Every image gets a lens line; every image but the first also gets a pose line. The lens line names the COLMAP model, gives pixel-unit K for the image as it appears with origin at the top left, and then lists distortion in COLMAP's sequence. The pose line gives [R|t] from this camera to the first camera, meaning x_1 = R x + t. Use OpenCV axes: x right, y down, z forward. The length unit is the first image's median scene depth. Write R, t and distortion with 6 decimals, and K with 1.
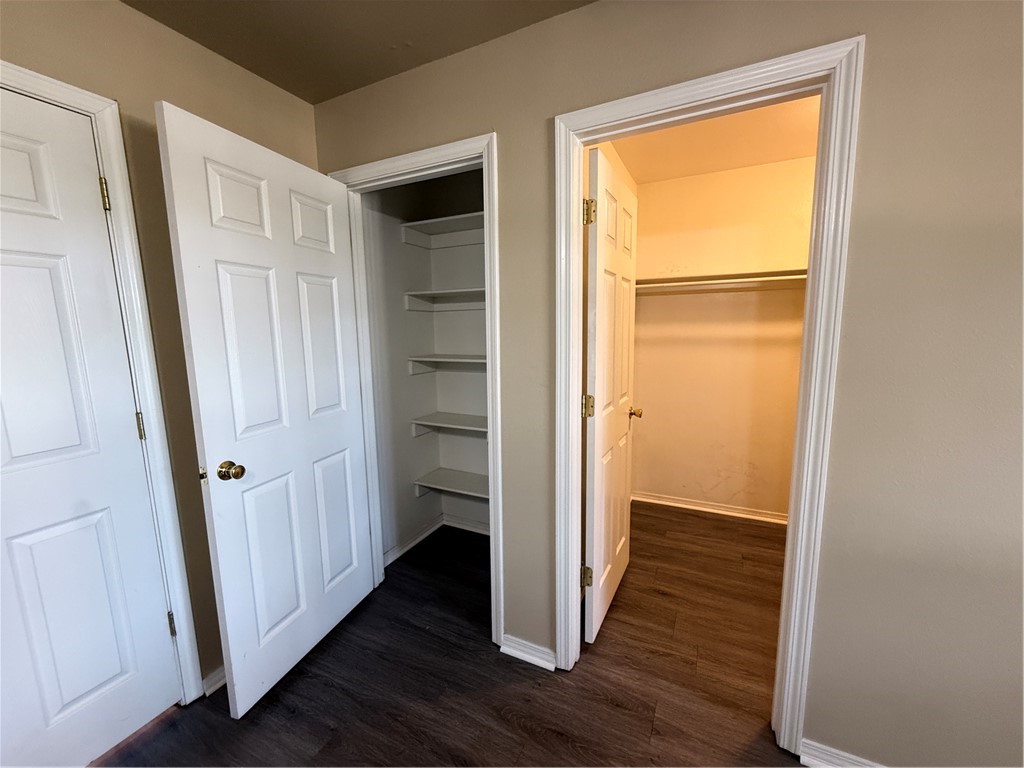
lens RADIAL K [[410.6, 0, 513.9], [0, 410.6, 384.2], [0, 0, 1]] dist [-0.000358, -0.000135]
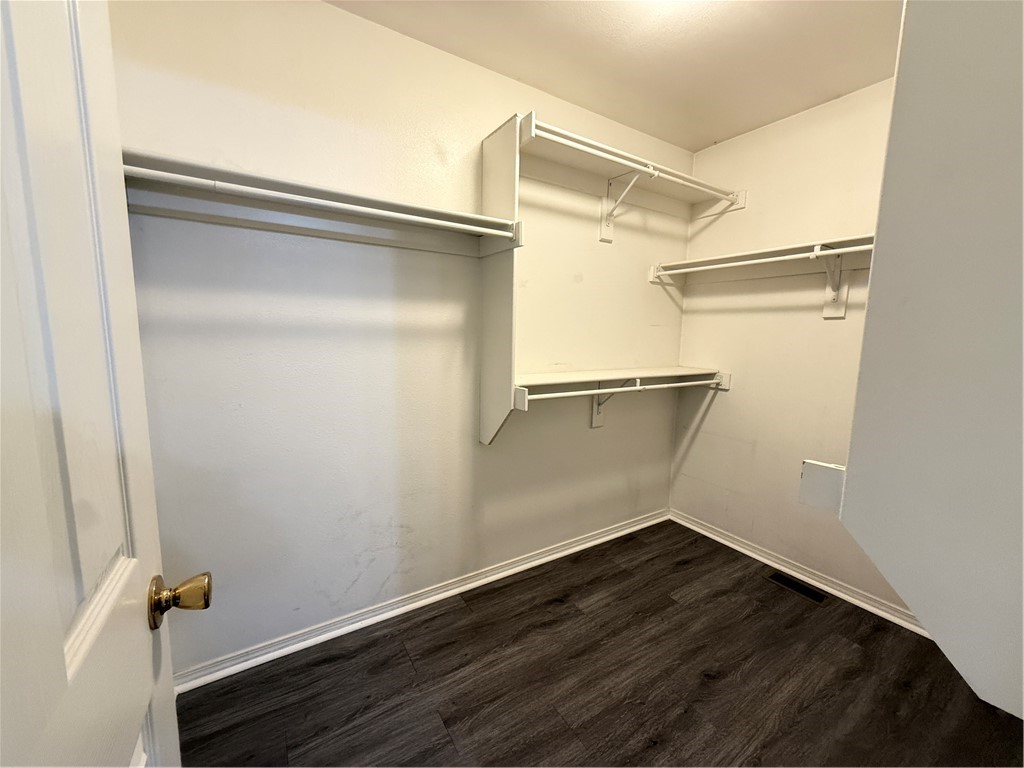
lens RADIAL K [[410.6, 0, 513.9], [0, 410.6, 384.2], [0, 0, 1]] dist [-0.000358, -0.000135]
pose [[0.521086, -0.080055, 0.849741, 0.152471], [0.087567, 0.995352, 0.040074, -0.035314], [-0.849000, 0.053527, 0.525675, 0.526304]]
